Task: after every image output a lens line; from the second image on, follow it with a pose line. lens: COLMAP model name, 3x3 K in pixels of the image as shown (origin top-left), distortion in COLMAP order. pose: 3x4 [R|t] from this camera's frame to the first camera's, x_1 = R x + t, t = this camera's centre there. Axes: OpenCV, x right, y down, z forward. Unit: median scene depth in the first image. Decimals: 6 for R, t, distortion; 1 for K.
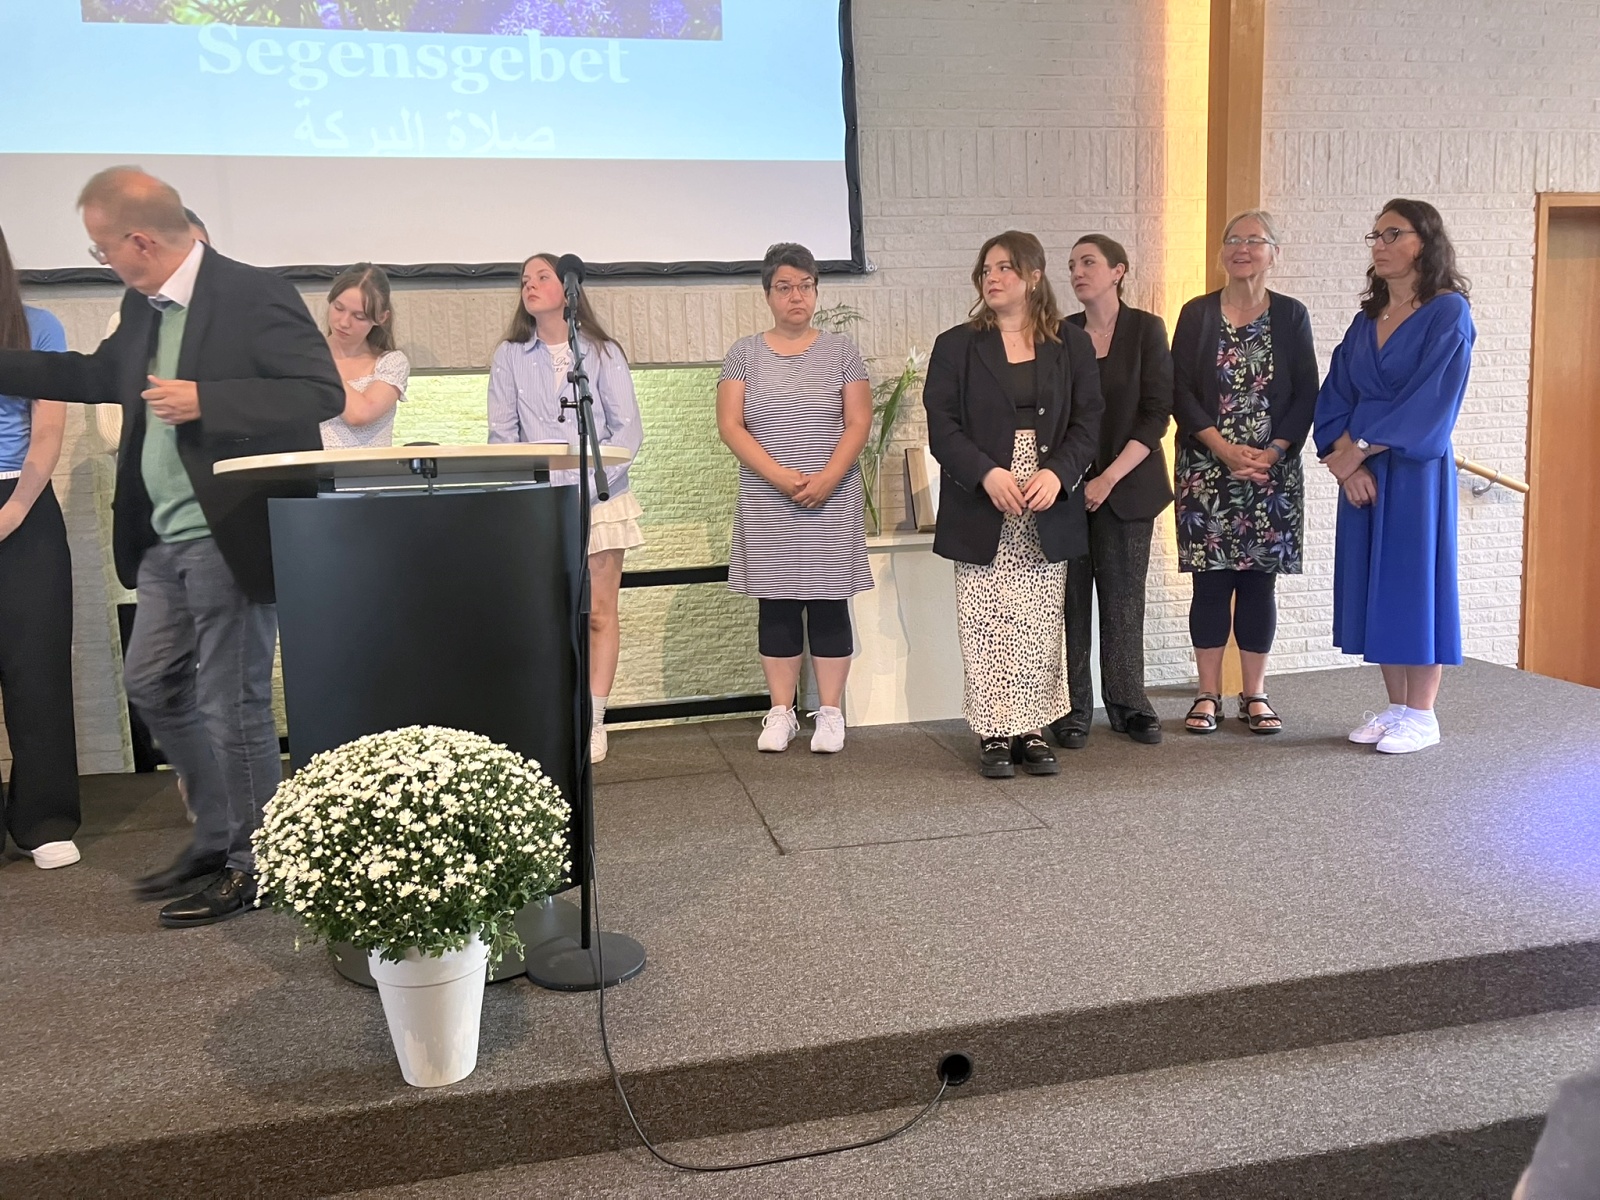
lens RADIAL K [[1286.5, 0, 794.6], [0, 1286.5, 577.8], [0, 0, 1]] dist [0.015379, 0.012759]
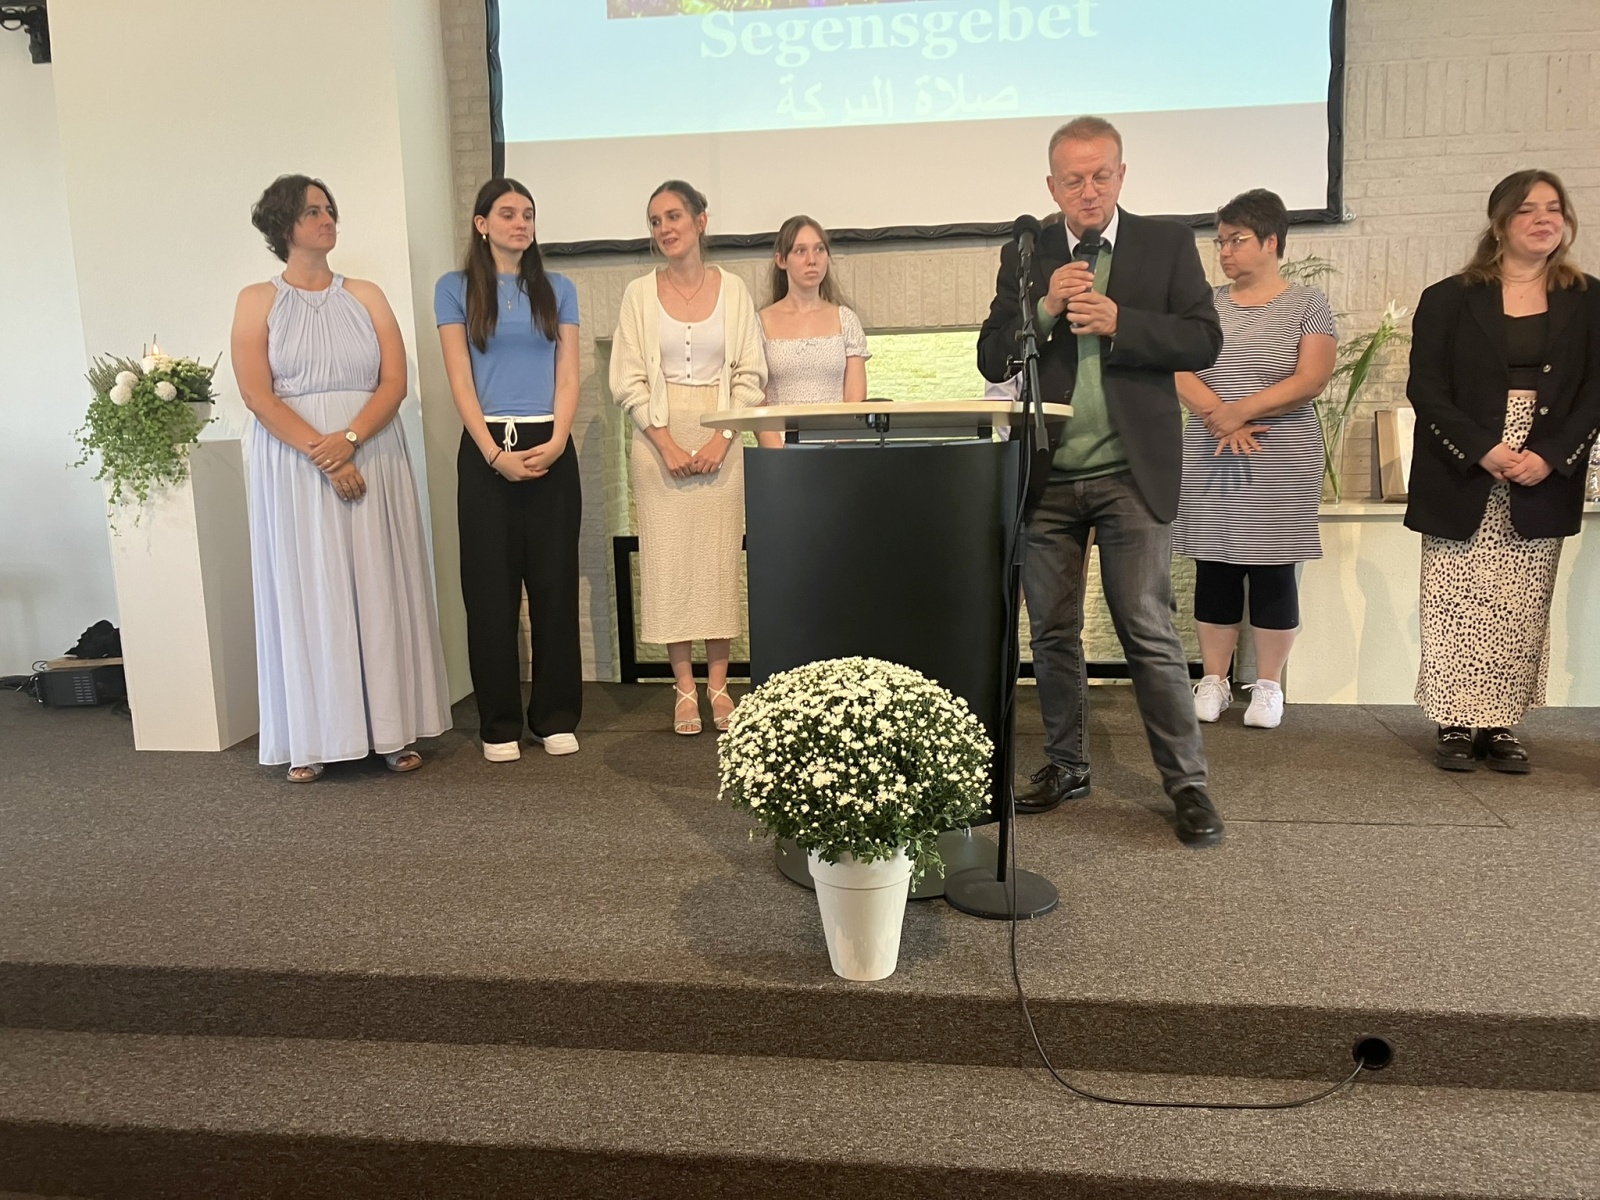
lens RADIAL K [[1297.3, 0, 799.4], [0, 1297.3, 593.8], [0, 0, 1]] dist [0.016733, 0.000196]
pose [[0.944431, 0.064433, -0.322333, 0.010243], [-0.050788, 0.997428, 0.050574, 0.007858], [0.324763, -0.031393, 0.945274, -0.055589]]
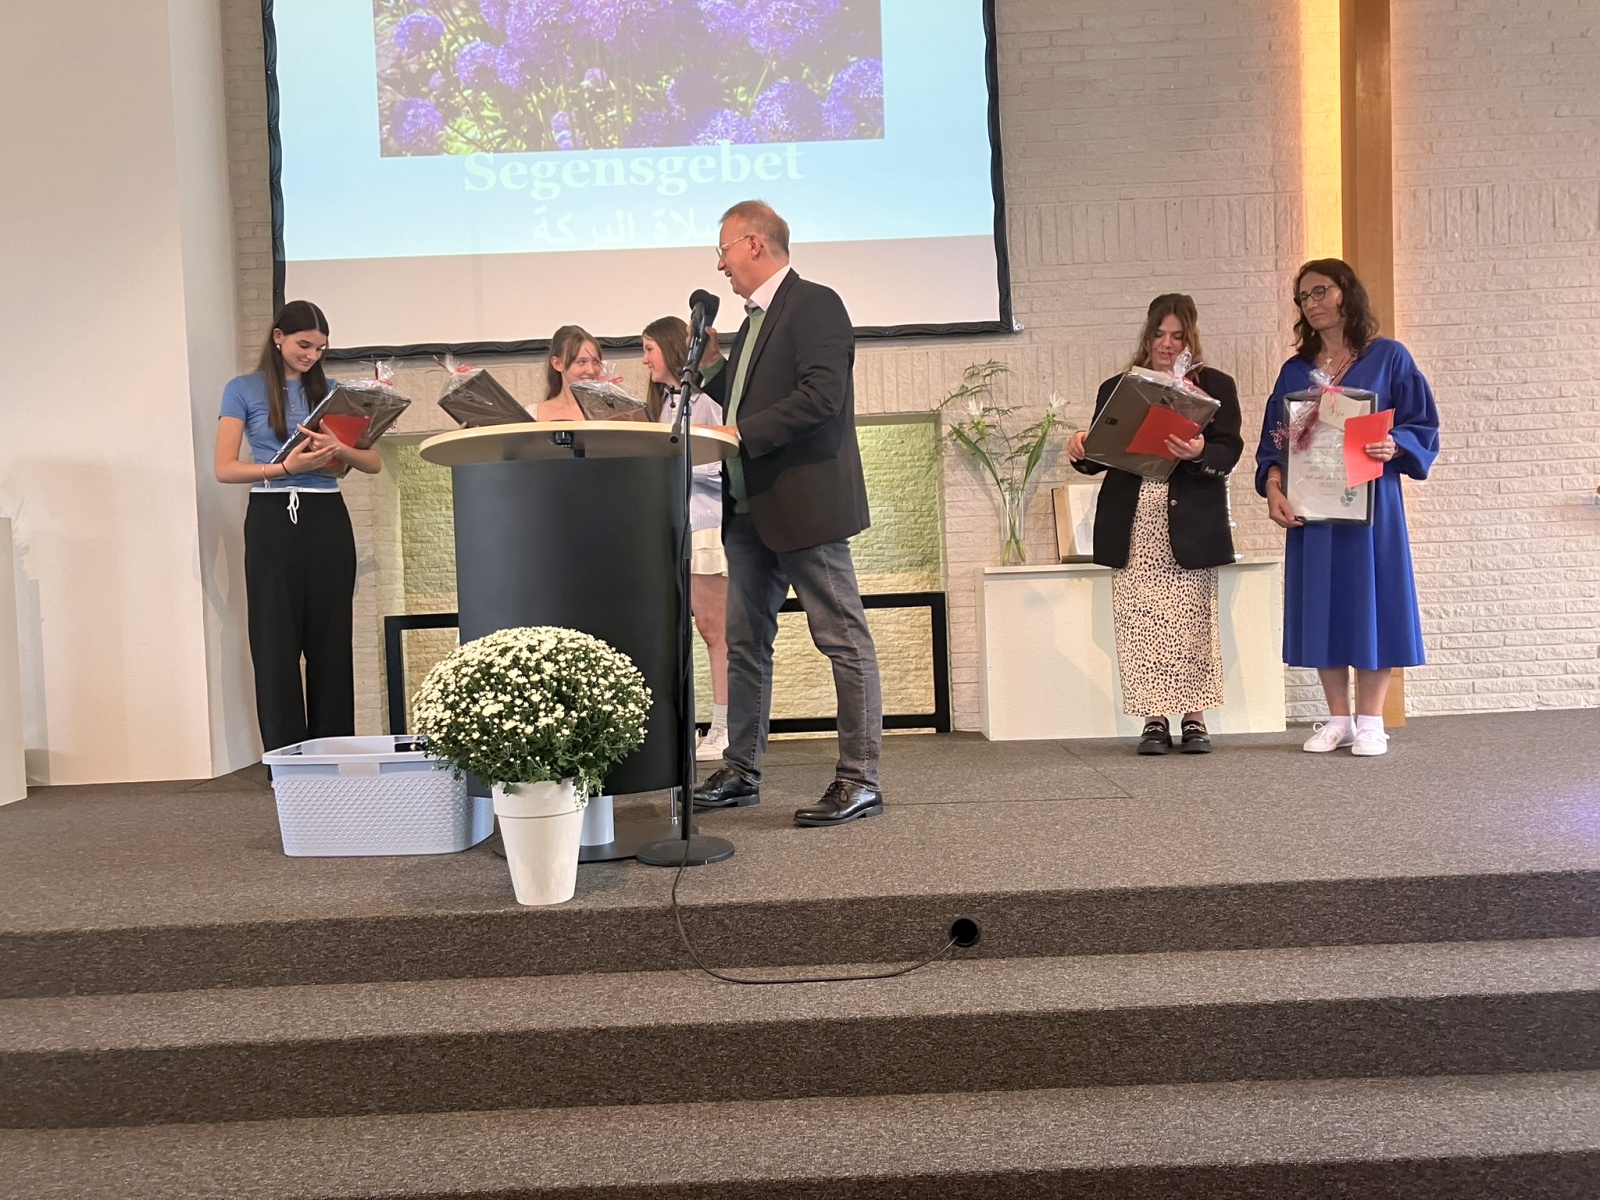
lens RADIAL K [[1288.1, 0, 809.6], [0, 1288.1, 591.6], [0, 0, 1]] dist [0.016322, 0.009115]
pose [[0.977400, 0.002691, -0.211383, 0.224906], [-0.023388, 0.995157, -0.095472, 0.182681], [0.210102, 0.098258, 0.972729, -0.186911]]
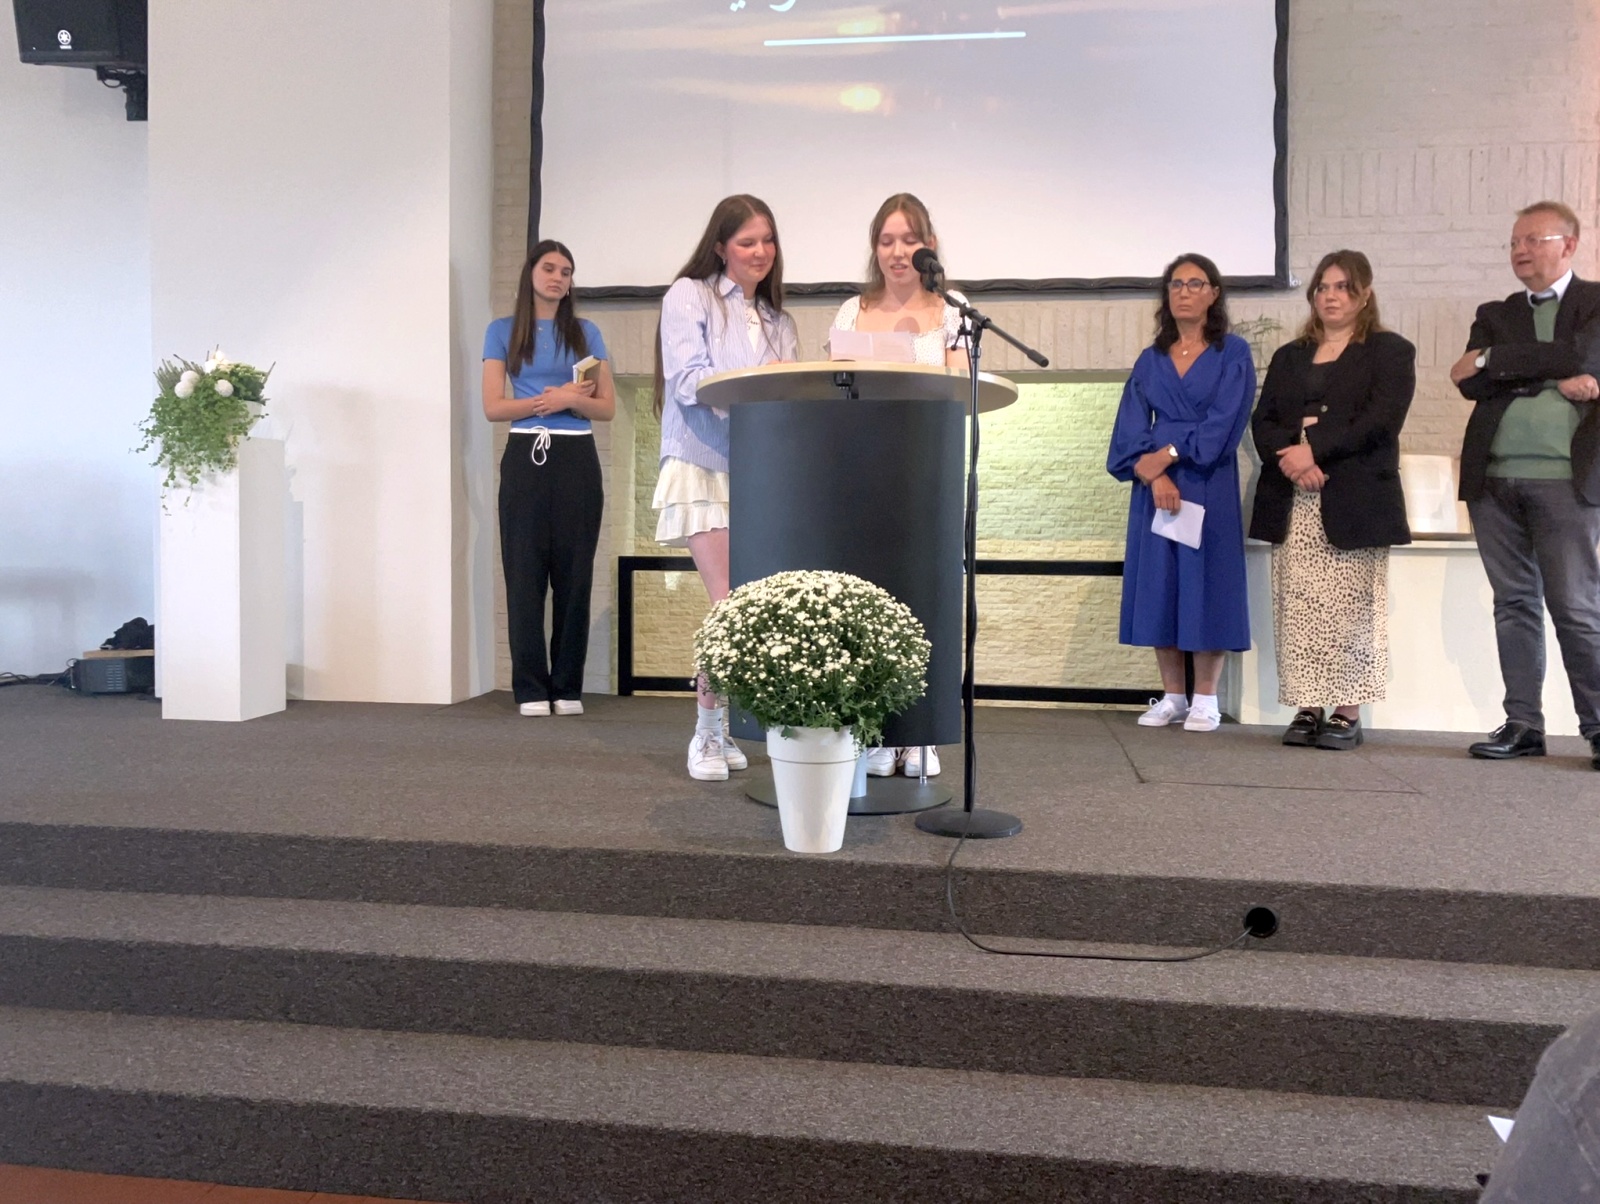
lens RADIAL K [[1319.5, 0, 800.6], [0, 1319.5, 570.4], [0, 0, 1]] dist [0.009440, 0.010823]
pose [[0.938261, 0.058787, -0.340897, 0.118758], [-0.090002, 0.993001, -0.076474, 0.199621], [0.334015, 0.102434, 0.936985, -0.198749]]
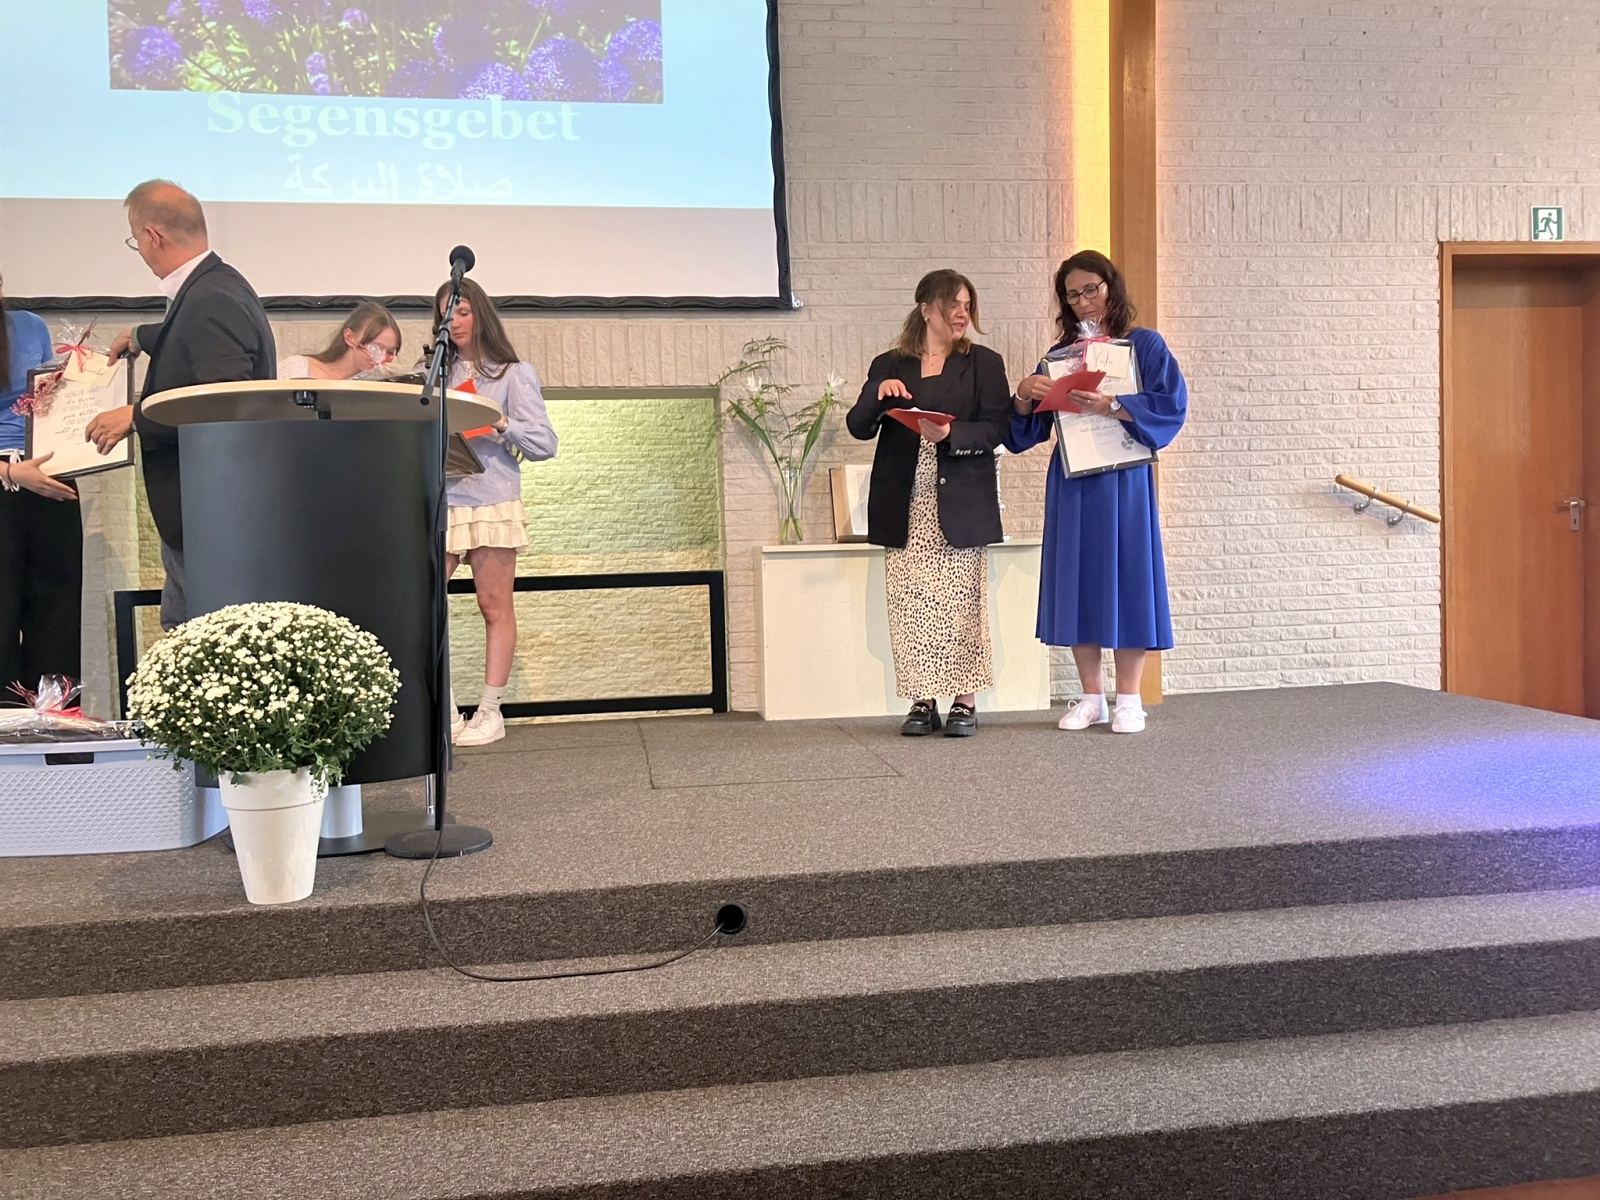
lens RADIAL K [[1284.2, 0, 779.1], [0, 1284.2, 588.5], [0, 0, 1]] dist [0.018254, 0.000461]
pose [[0.997372, 0.011942, -0.071462, 0.235333], [-0.018028, 0.996206, -0.085138, 0.180784], [0.070175, 0.086202, 0.993803, -0.138130]]
